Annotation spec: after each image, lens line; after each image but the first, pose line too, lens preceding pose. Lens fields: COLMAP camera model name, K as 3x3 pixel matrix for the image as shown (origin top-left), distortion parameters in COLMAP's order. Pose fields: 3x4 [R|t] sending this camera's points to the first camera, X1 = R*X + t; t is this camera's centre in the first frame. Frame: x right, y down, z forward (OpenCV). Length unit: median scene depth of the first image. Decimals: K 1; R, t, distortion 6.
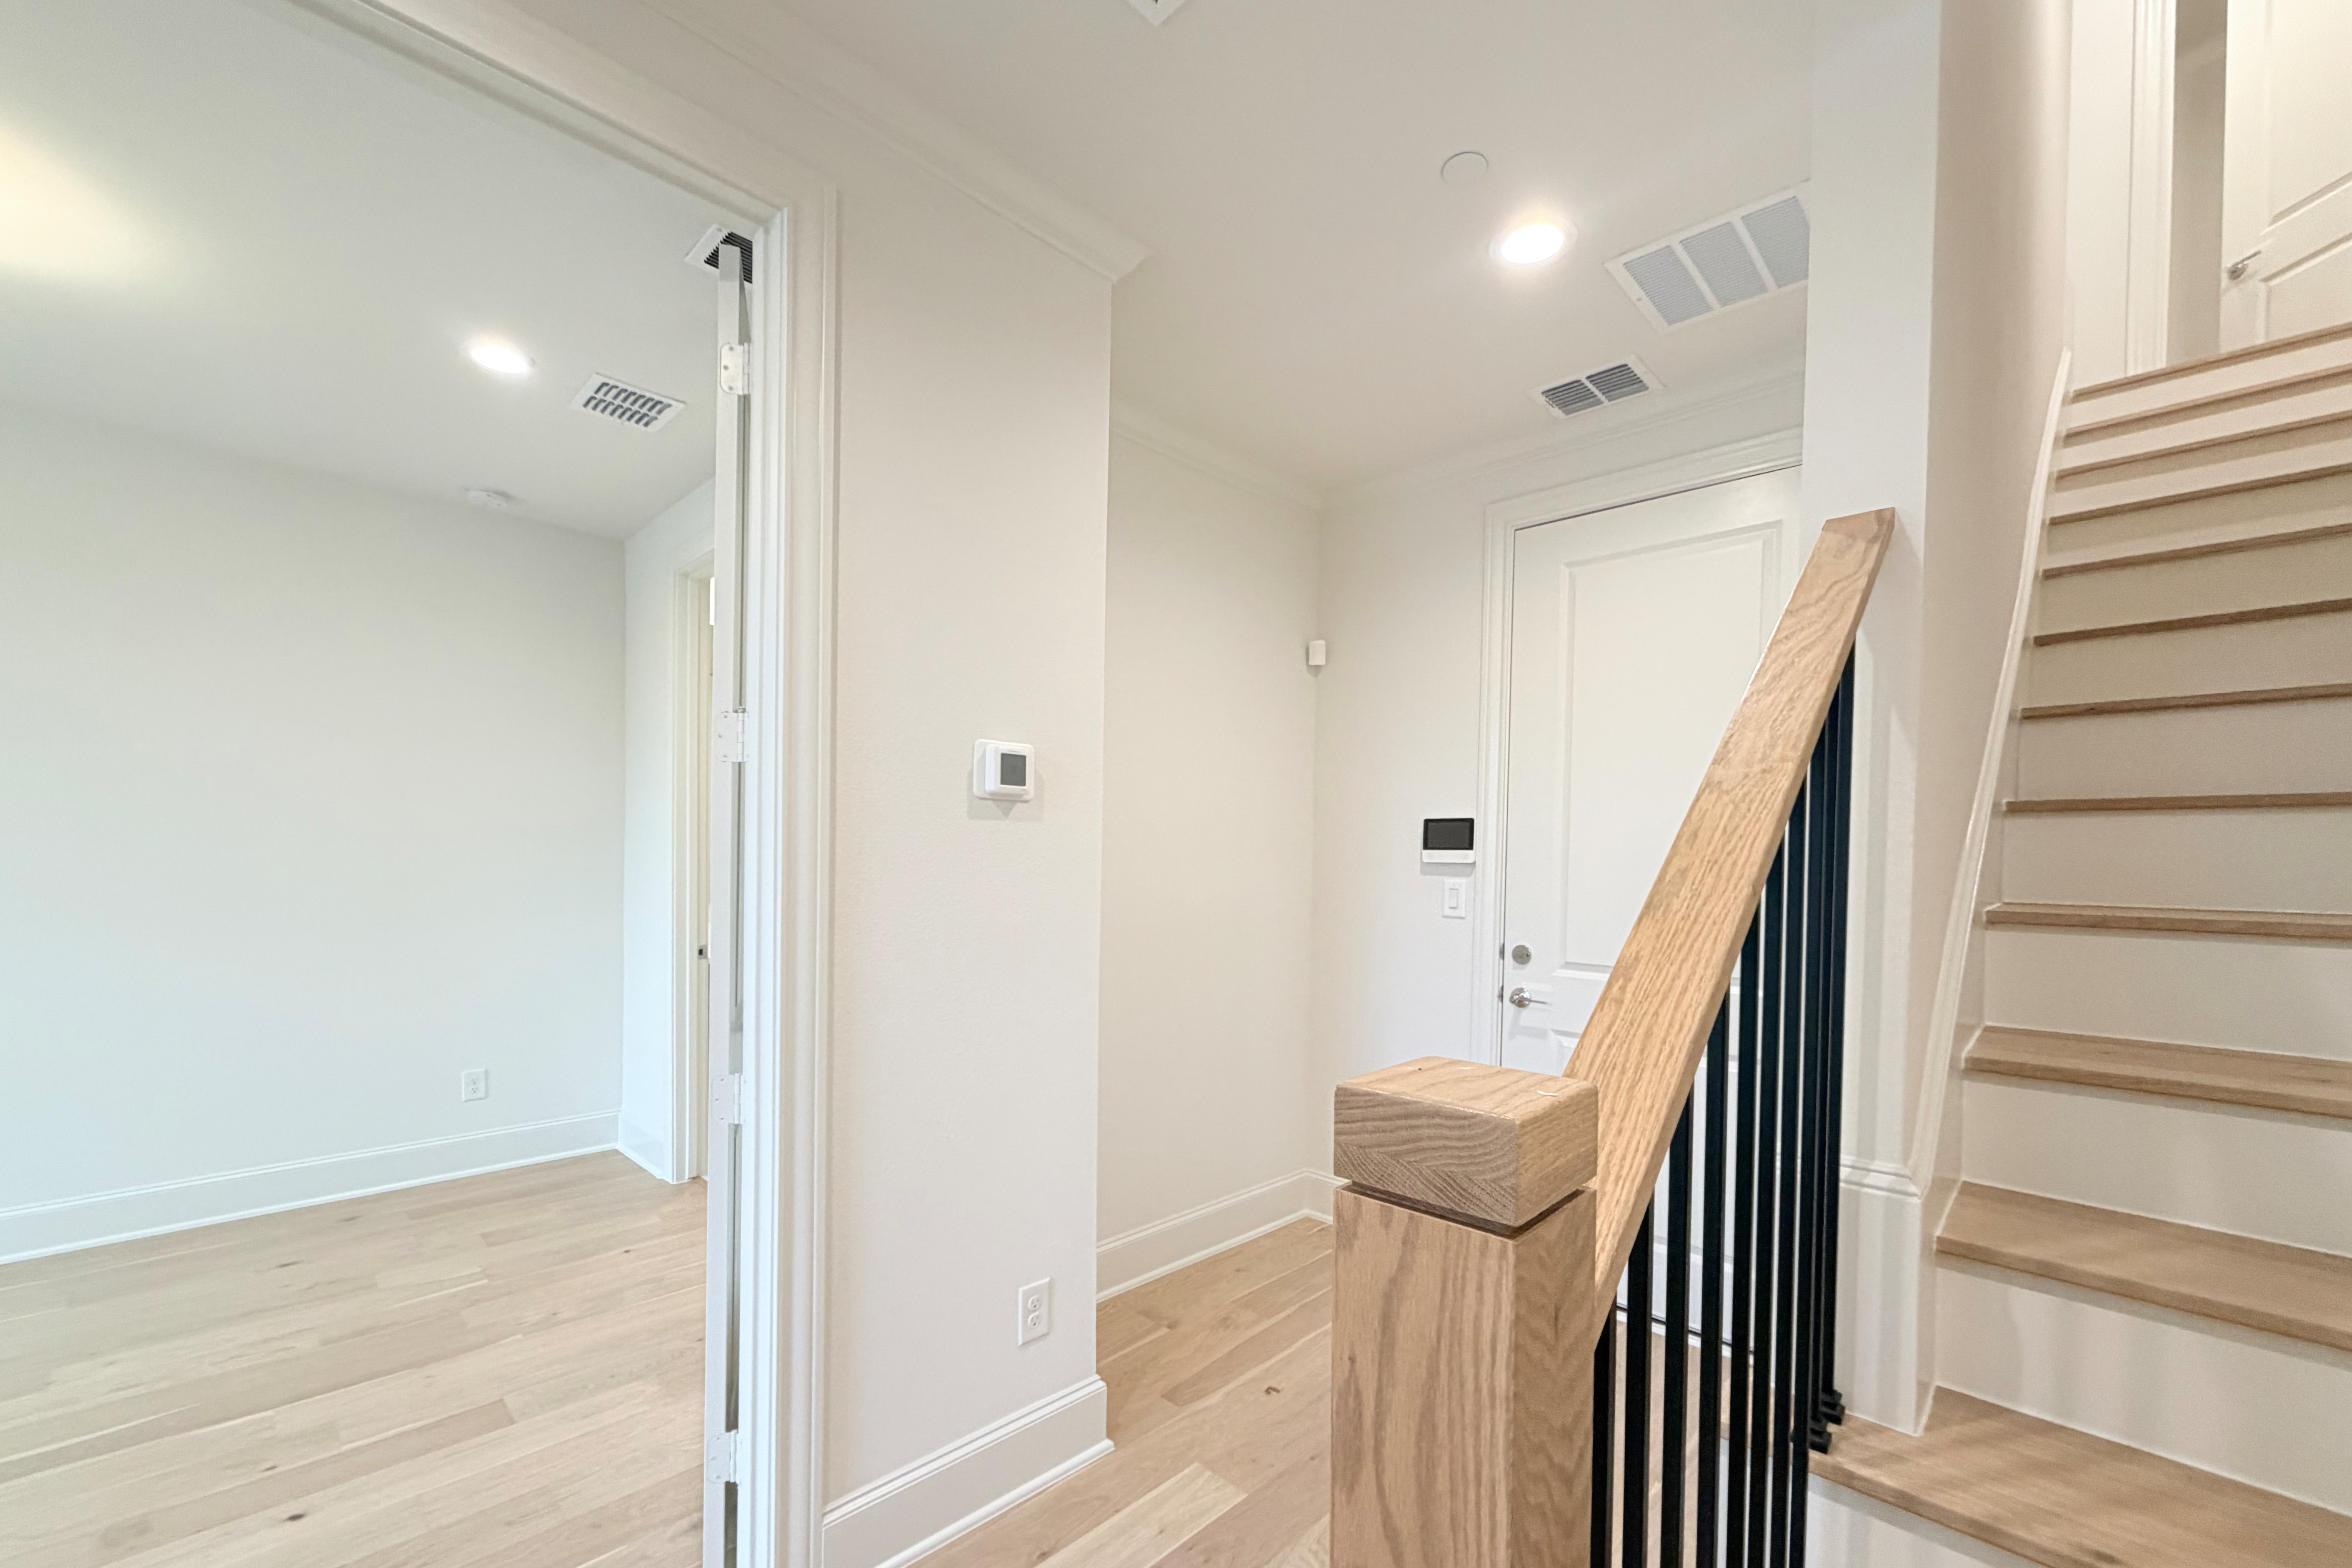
lens RADIAL K [[944.9, 0, 1167.5], [0, 944.9, 866.0], [0, 0, 1]] dist [-0.001396, -0.000016]
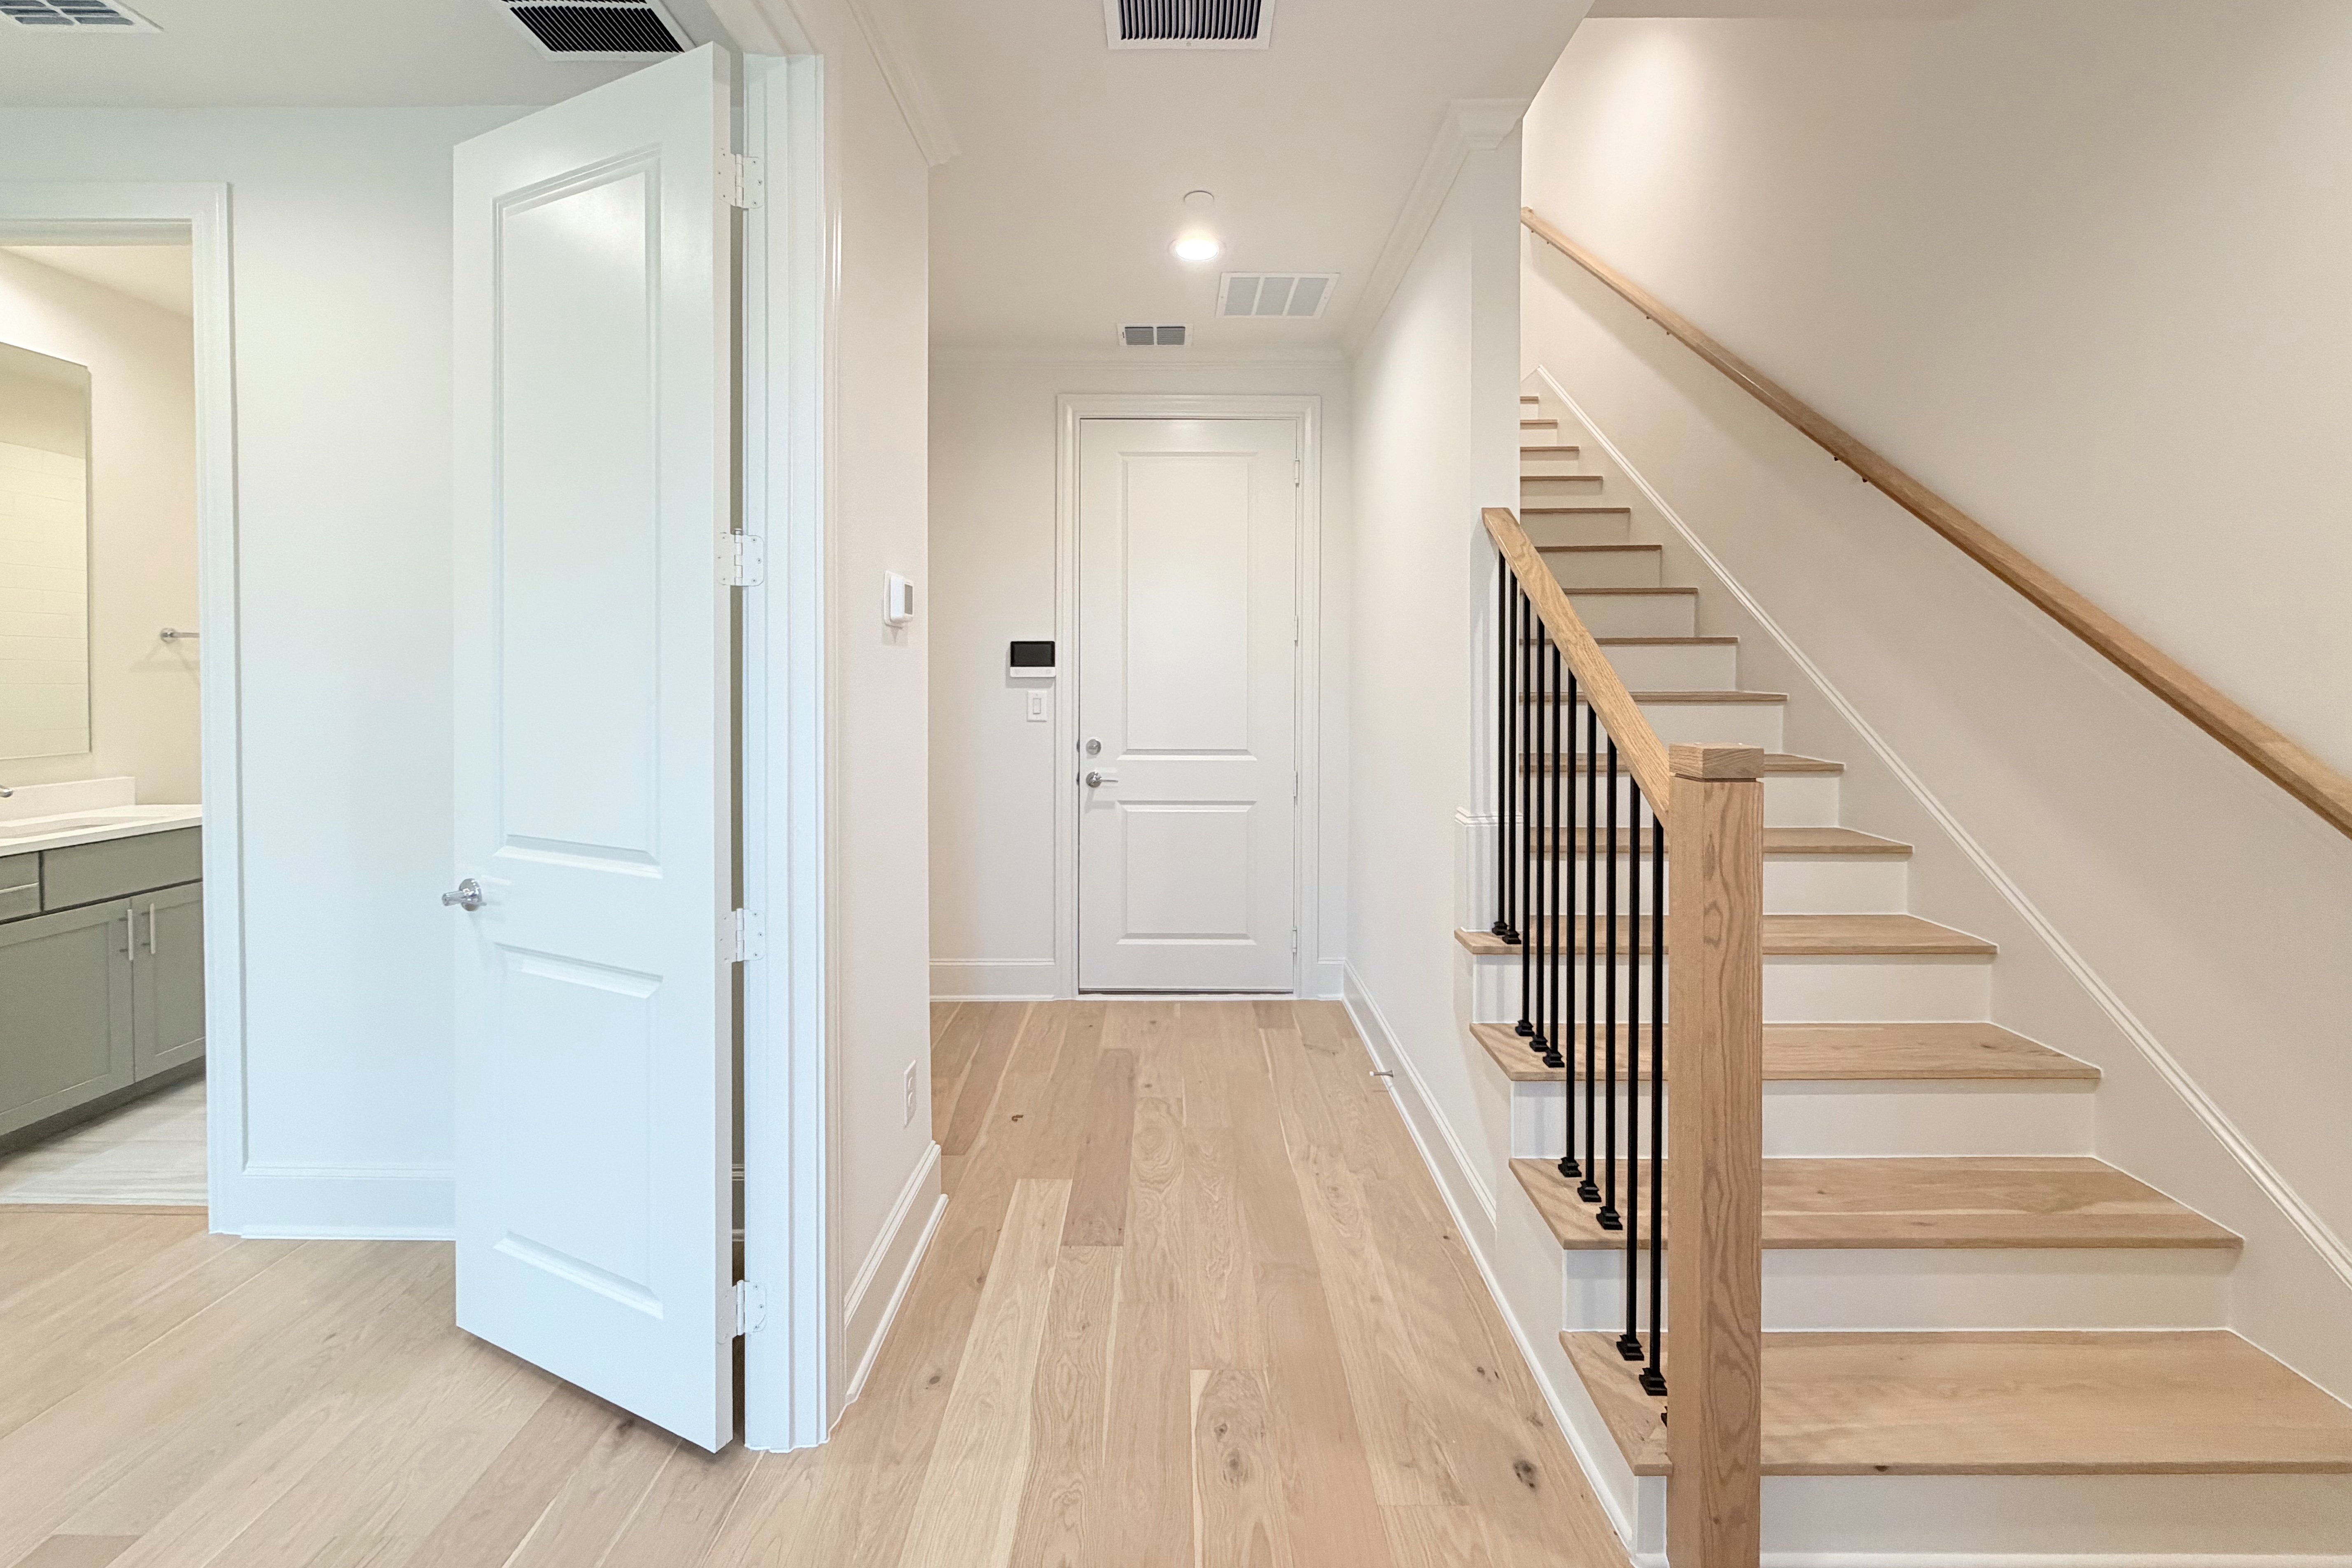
lens RADIAL K [[944.9, 0, 1155.9], [0, 944.9, 676.5], [0, 0, 1]] dist [-0.001396, -0.000016]
pose [[0.715924, -0.017493, 0.697959, -0.480445], [0.019788, 0.999793, 0.004761, -0.007749], [-0.697898, 0.010403, 0.716122, 0.006657]]
